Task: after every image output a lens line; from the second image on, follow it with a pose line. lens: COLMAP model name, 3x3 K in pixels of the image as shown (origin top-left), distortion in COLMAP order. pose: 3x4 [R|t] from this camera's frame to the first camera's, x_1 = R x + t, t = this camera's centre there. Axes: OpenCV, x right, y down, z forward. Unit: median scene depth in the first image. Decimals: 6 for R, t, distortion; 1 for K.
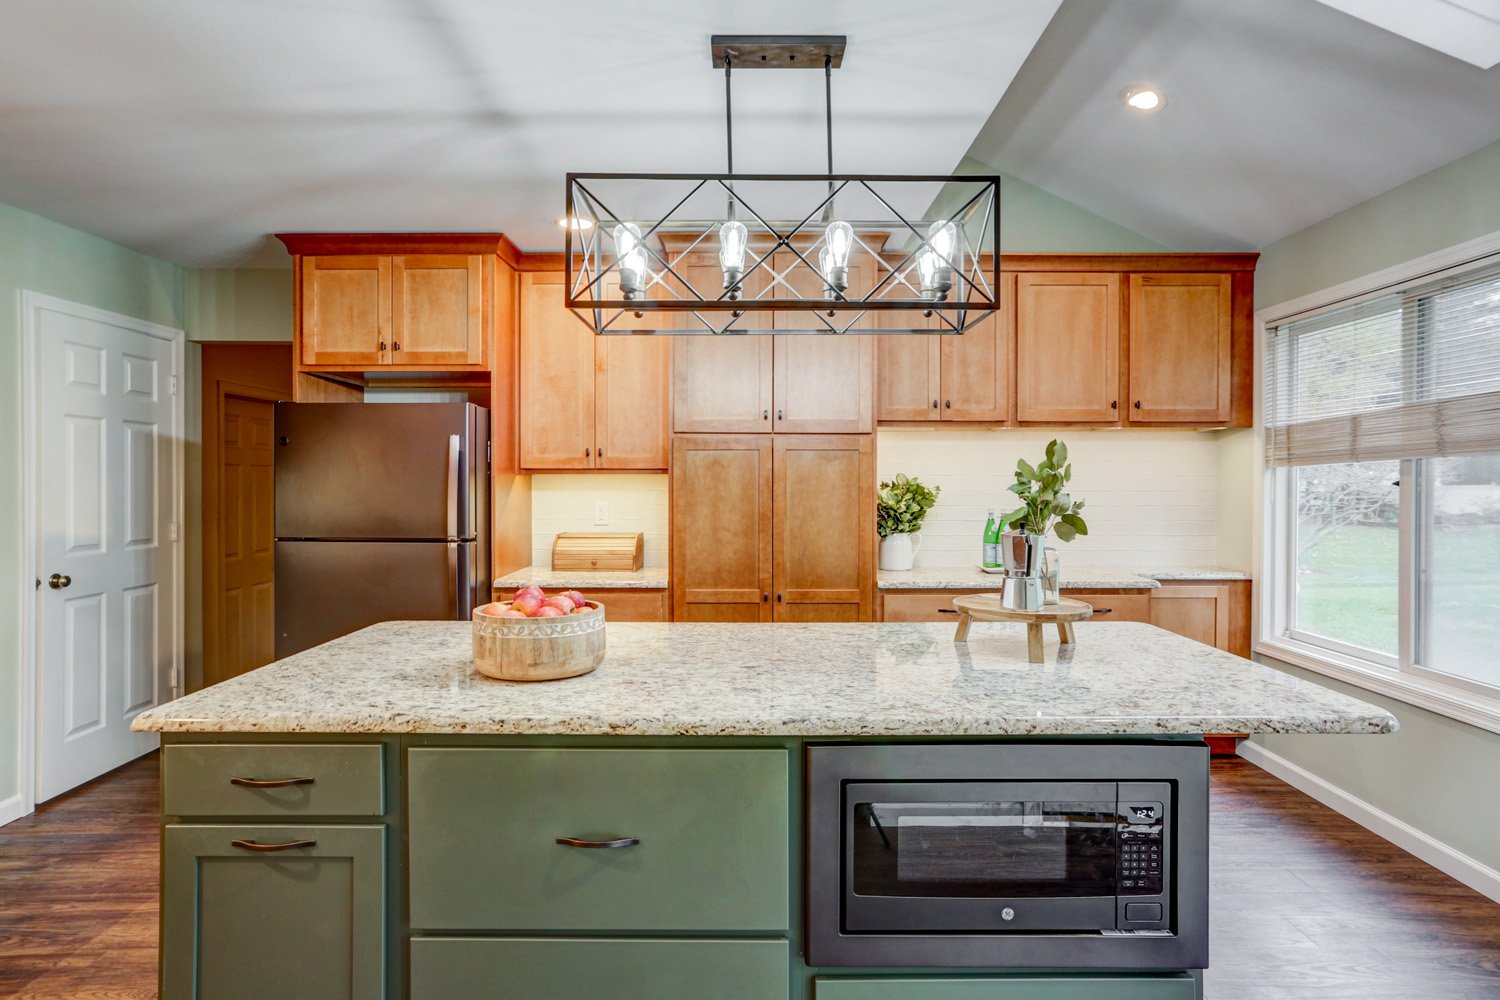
lens RADIAL K [[832.6, 0, 740.2], [0, 832.6, 485.4], [0, 0, 1]] dist [-0.046813, 0.037534]
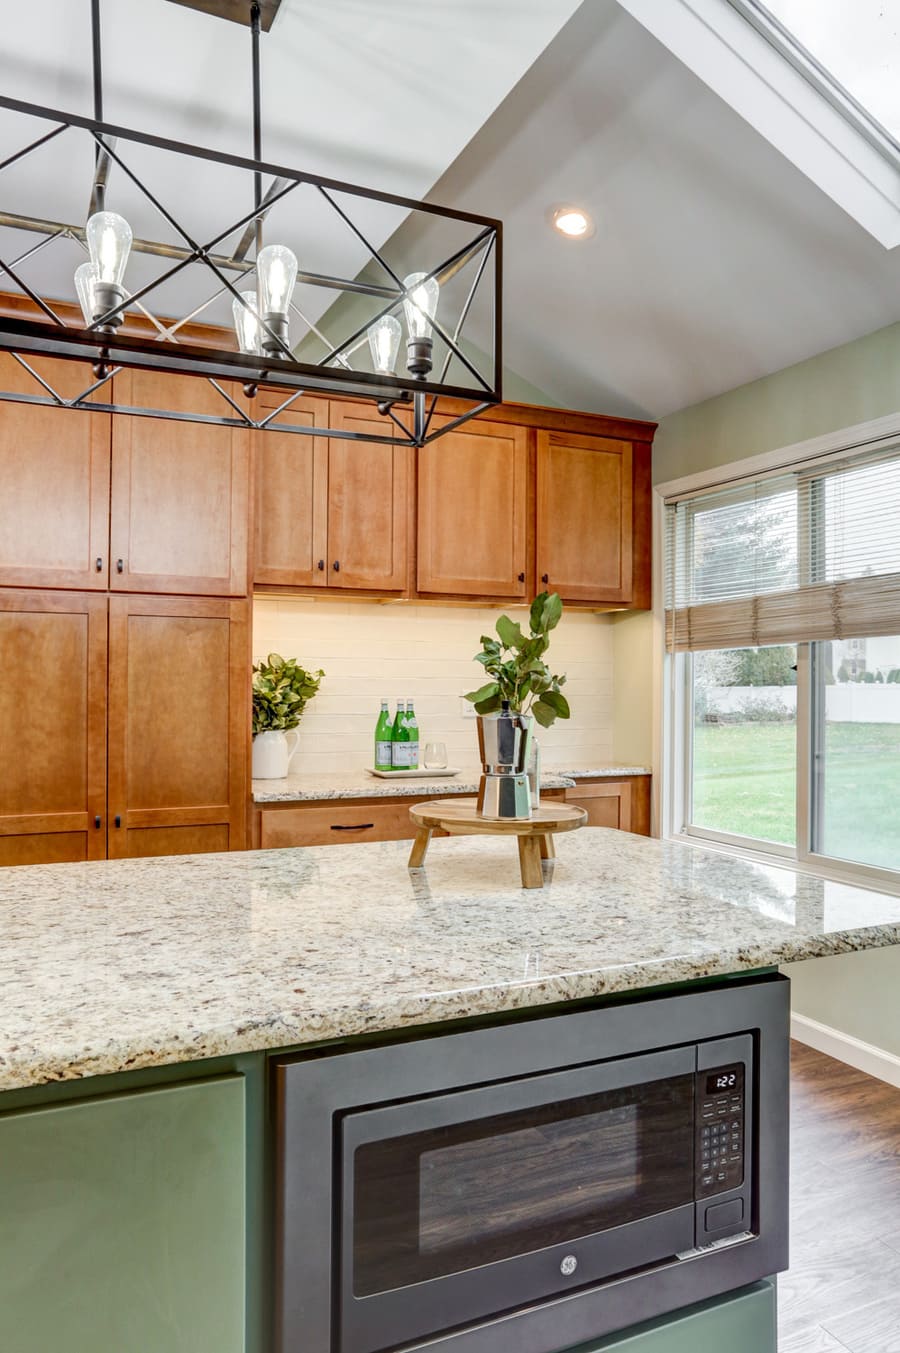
lens RADIAL K [[956.9, 0, 456.8], [0, 956.9, 674.1], [0, 0, 1]] dist [-0.061505, 0.078735]
pose [[0.903243, 0.007339, 0.429066, -0.040372], [-0.001848, 0.999911, -0.013212, 0.018666], [-0.429124, 0.011141, 0.903177, 0.138597]]
